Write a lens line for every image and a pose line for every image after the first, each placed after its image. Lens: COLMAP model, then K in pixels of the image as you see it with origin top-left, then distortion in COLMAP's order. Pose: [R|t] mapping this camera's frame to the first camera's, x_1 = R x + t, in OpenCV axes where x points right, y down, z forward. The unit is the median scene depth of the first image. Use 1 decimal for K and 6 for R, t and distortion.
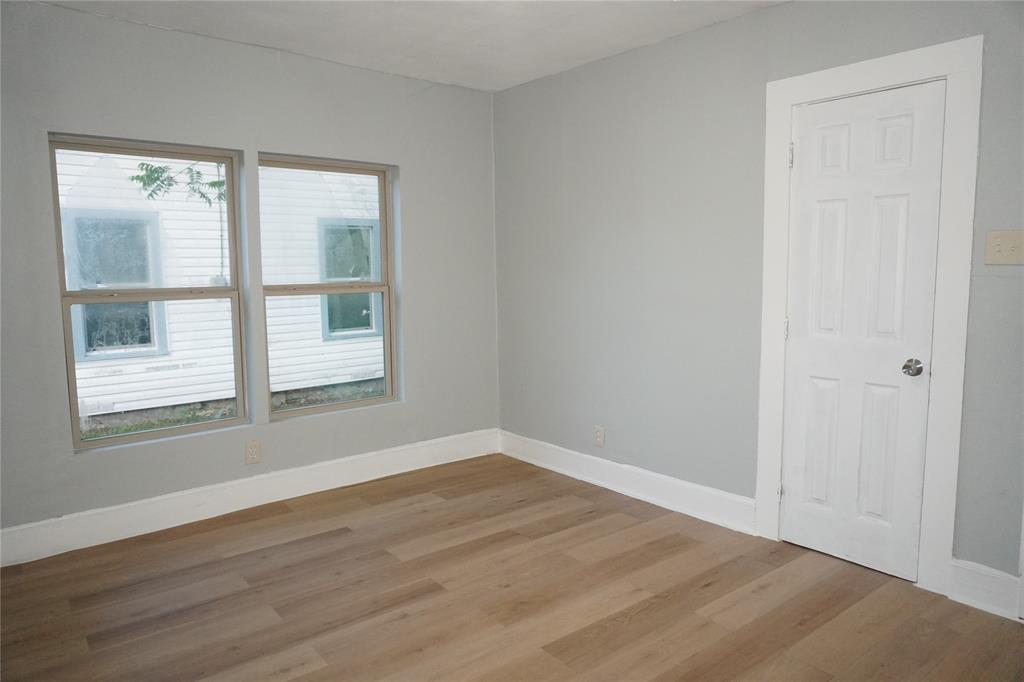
lens RADIAL K [[681.3, 0, 518.8], [0, 681.3, 339.9], [0, 0, 1]] dist [-0.038573, 0.008704]
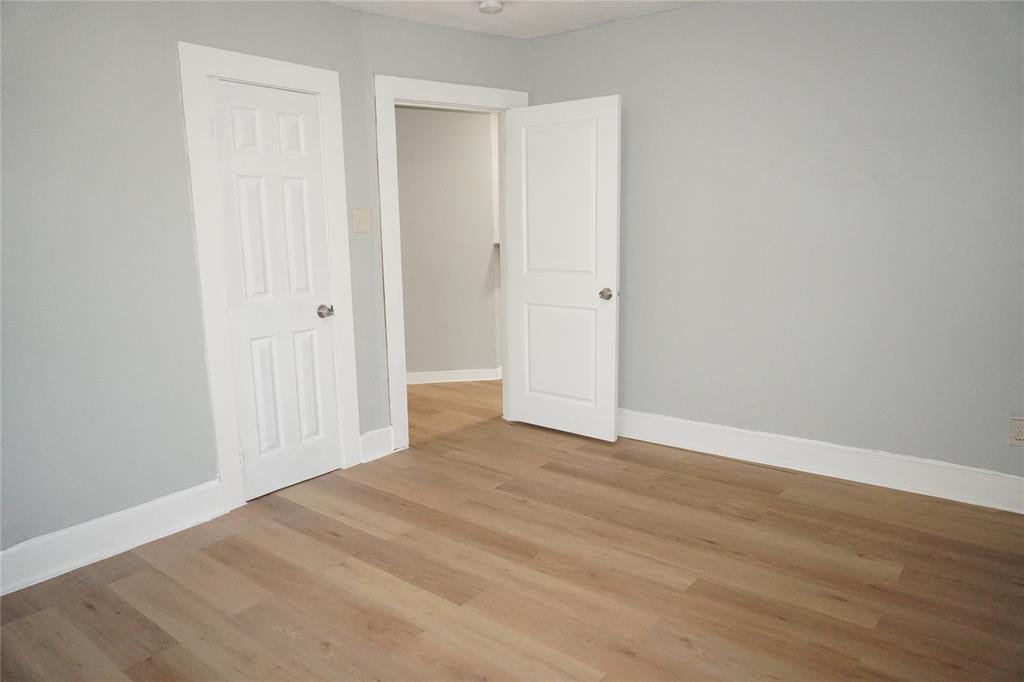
lens RADIAL K [[681.3, 0, 513.8], [0, 681.3, 343.2], [0, 0, 1]] dist [-0.038573, 0.008704]
pose [[-0.220689, -0.160160, 0.962105, -0.698496], [0.122176, 0.974116, 0.190185, -0.094320], [-0.967662, 0.159518, -0.195409, 0.800996]]
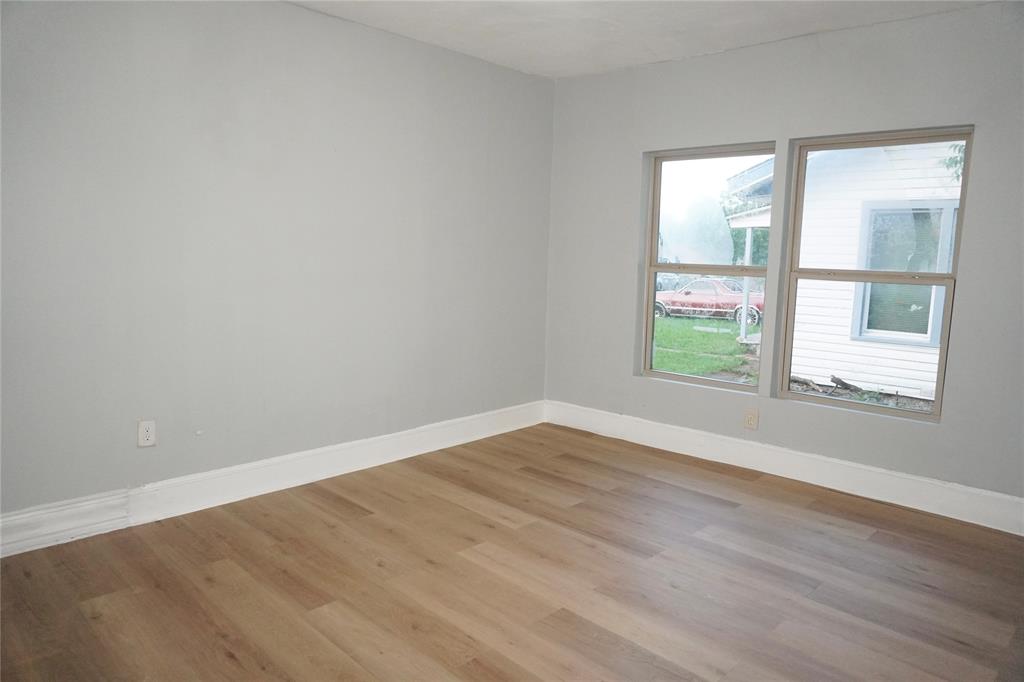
lens RADIAL K [[681.3, 0, 517.9], [0, 681.3, 338.8], [0, 0, 1]] dist [-0.038573, 0.008704]
pose [[0.112011, 0.140456, -0.983730, 0.760579], [-0.133334, 0.983133, 0.125189, -0.060915], [0.984721, 0.117142, 0.128849, 0.562614]]
